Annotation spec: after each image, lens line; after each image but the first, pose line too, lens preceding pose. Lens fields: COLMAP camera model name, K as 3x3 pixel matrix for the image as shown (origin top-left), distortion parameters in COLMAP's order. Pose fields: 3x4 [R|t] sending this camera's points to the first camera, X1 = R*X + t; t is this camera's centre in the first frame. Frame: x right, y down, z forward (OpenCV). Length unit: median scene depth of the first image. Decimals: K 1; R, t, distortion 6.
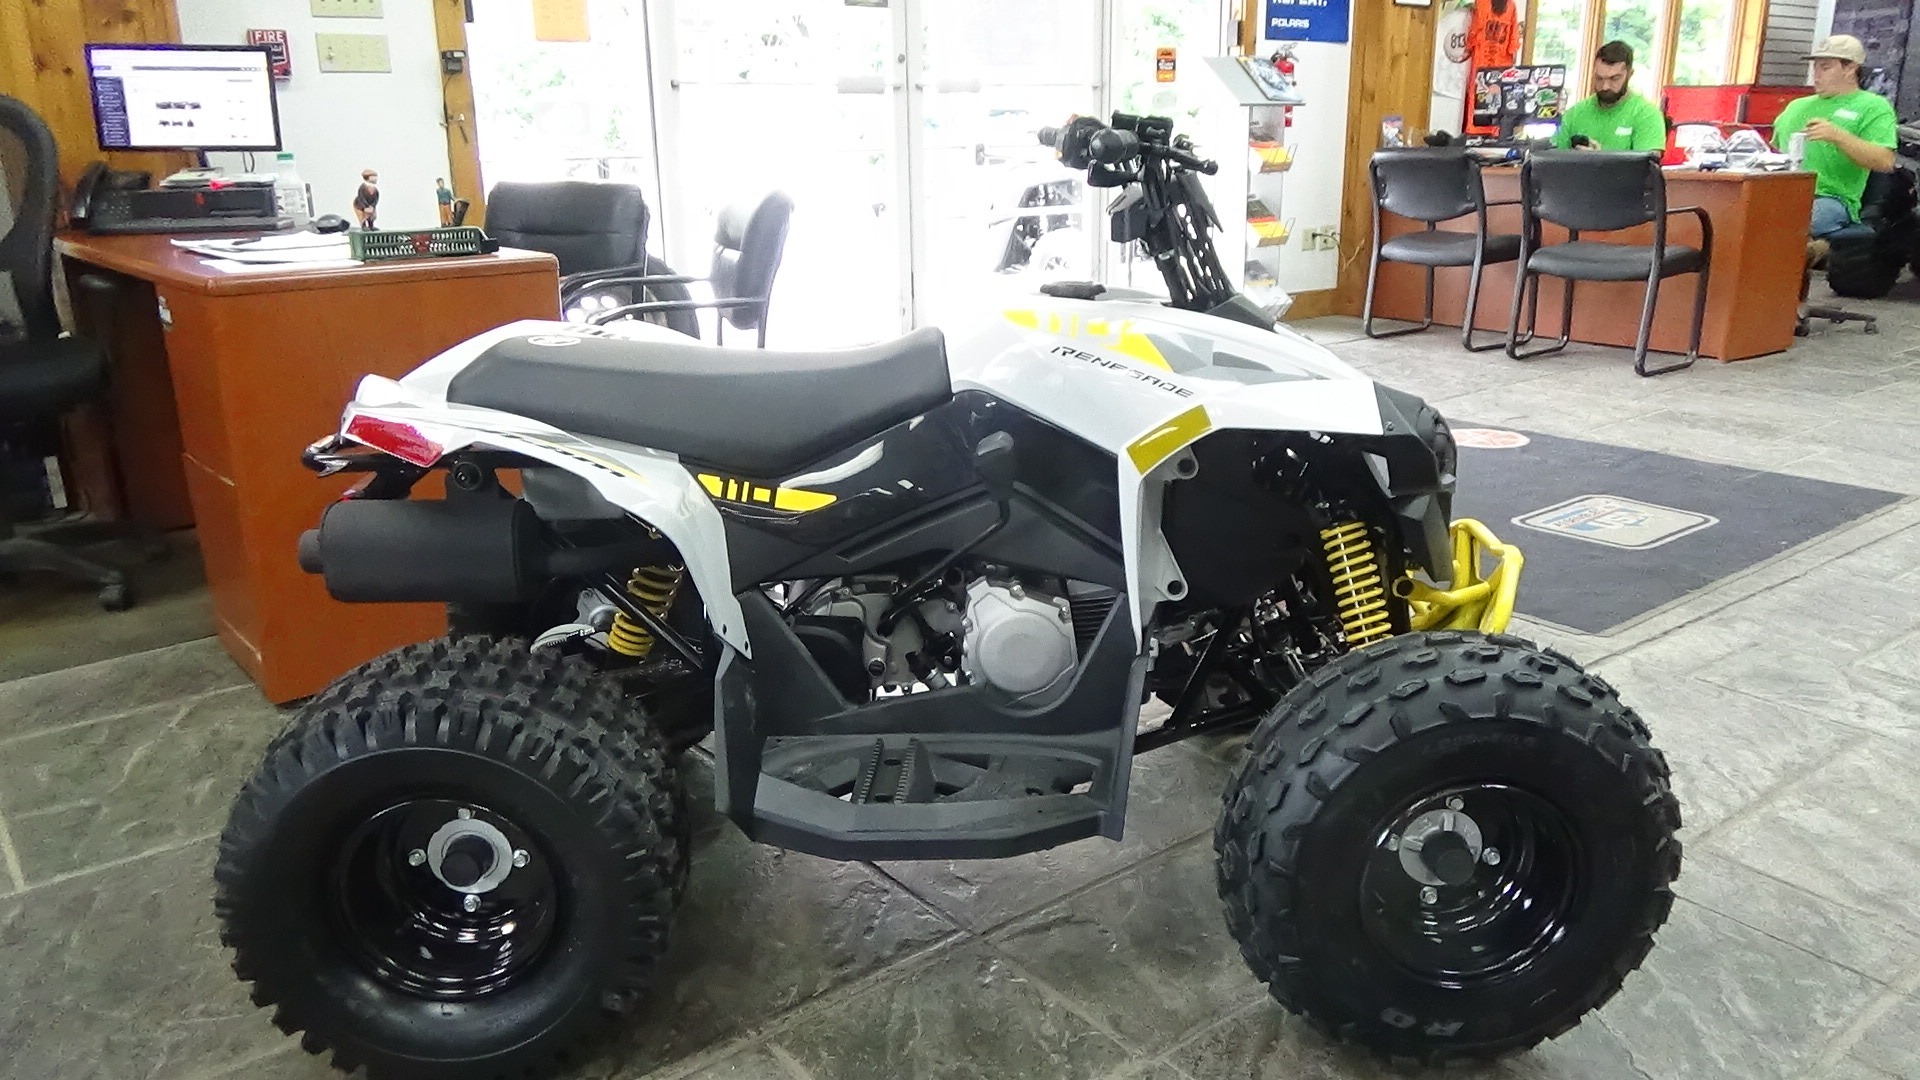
lens RADIAL K [[1400.2, 0, 963.0], [0, 1400.2, 561.5], [0, 0, 1]] dist [-0.004858, 0.003018]
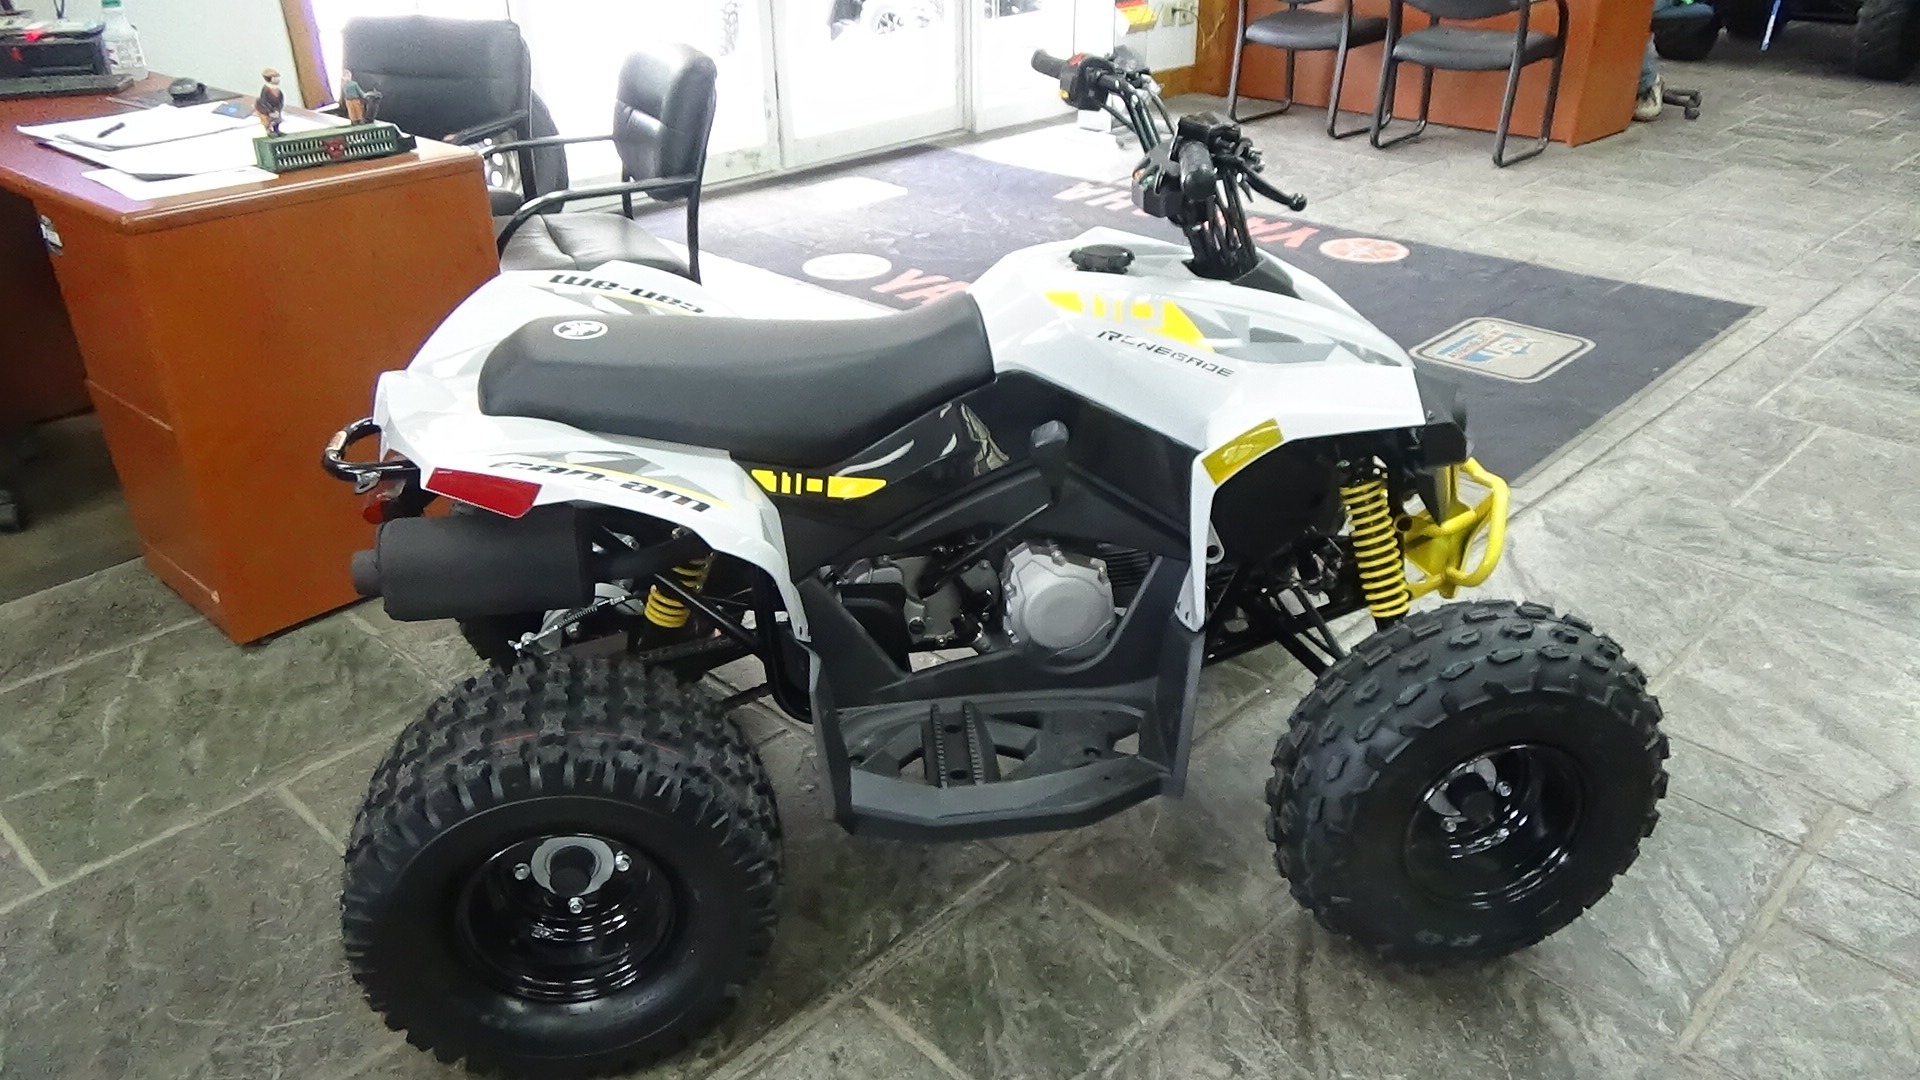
lens RADIAL K [[1400.2, 0, 963.0], [0, 1400.2, 561.5], [0, 0, 1]] dist [-0.004858, 0.003018]
pose [[0.990532, -0.061895, 0.122539, -0.160340], [0.038489, 0.982005, 0.184894, -0.171870], [-0.131778, -0.178427, 0.975089, -0.010357]]
